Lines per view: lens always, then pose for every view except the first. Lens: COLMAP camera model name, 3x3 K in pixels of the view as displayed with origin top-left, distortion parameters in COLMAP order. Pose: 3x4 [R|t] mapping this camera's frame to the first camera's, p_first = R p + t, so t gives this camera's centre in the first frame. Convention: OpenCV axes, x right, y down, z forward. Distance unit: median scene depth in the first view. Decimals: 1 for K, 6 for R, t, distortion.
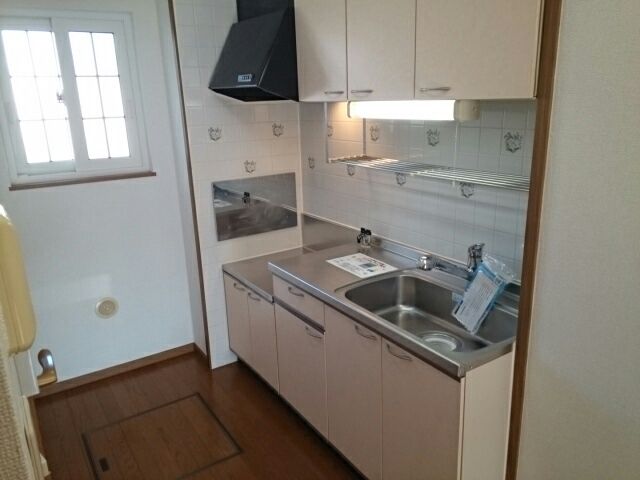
lens RADIAL K [[504.2, 0, 320.0], [0, 504.2, 240.0], [0, 0, 1]] dist [0.062312, -0.000724]
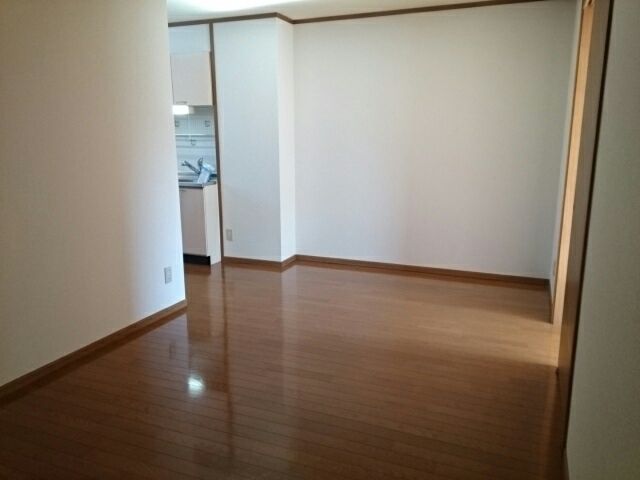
lens RADIAL K [[504.2, 0, 320.0], [0, 504.2, 240.0], [0, 0, 1]] dist [0.062312, -0.000724]
pose [[0.830536, -0.092803, 0.549180, -0.728908], [0.136613, 0.989843, -0.039334, 0.658652], [-0.539951, 0.107694, 0.834778, -1.662940]]
